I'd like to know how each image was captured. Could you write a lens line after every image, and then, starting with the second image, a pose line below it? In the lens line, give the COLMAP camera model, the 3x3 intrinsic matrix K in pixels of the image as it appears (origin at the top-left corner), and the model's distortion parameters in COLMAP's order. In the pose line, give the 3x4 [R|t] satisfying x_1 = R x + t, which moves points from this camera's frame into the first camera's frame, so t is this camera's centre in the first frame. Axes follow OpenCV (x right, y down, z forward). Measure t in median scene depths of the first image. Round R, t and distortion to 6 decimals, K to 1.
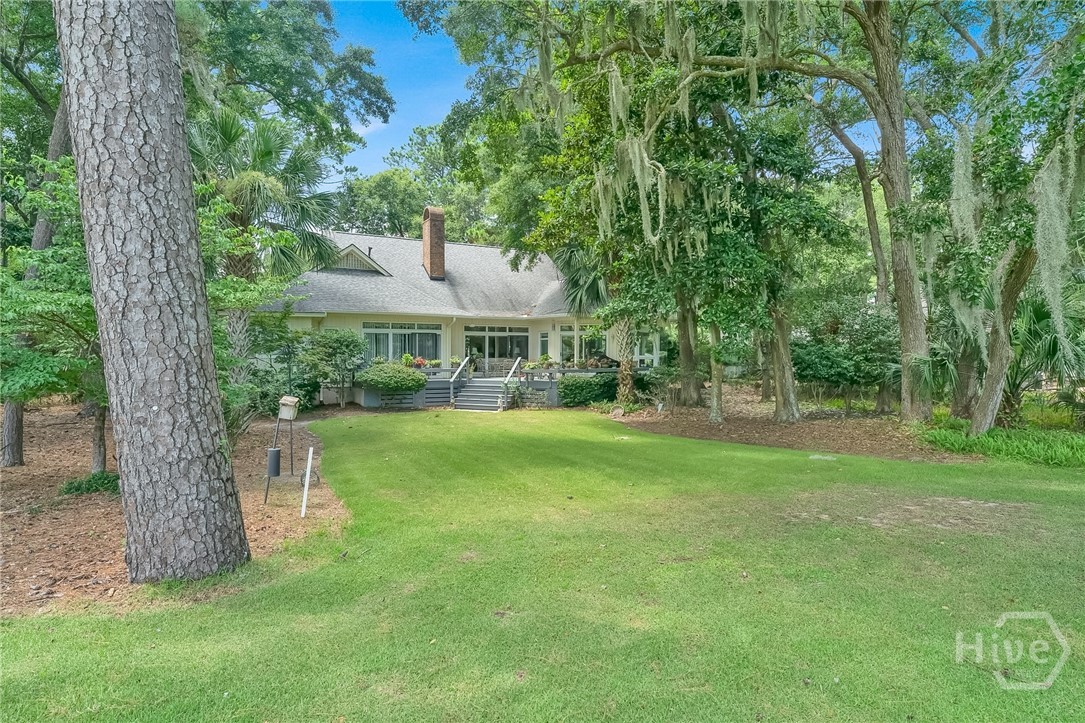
lens RADIAL K [[600.6, 0, 542.5], [0, 600.6, 361.5], [0, 0, 1]] dist [0.007256, 0.009176]
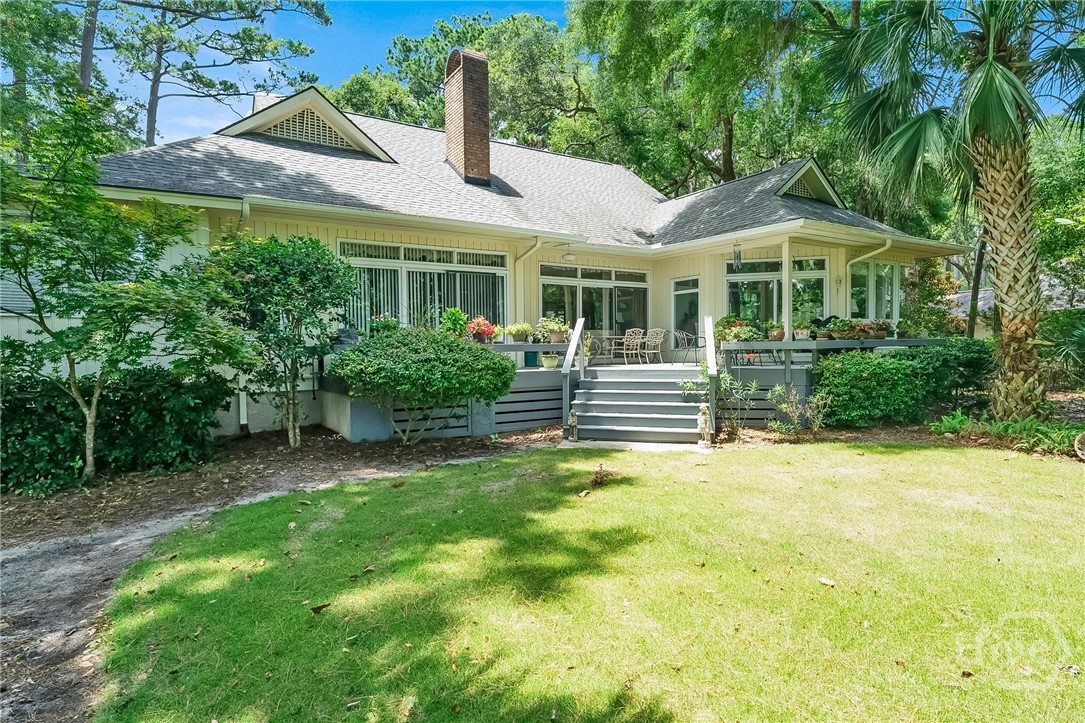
lens RADIAL K [[611.5, 0, 551.1], [0, 611.5, 361.5], [0, 0, 1]] dist [0.002754, 0.009567]
pose [[0.997968, -0.014253, 0.062101, -0.169367], [0.013618, 0.999851, 0.010641, 0.018919], [-0.062244, -0.009773, 0.998013, 0.527767]]
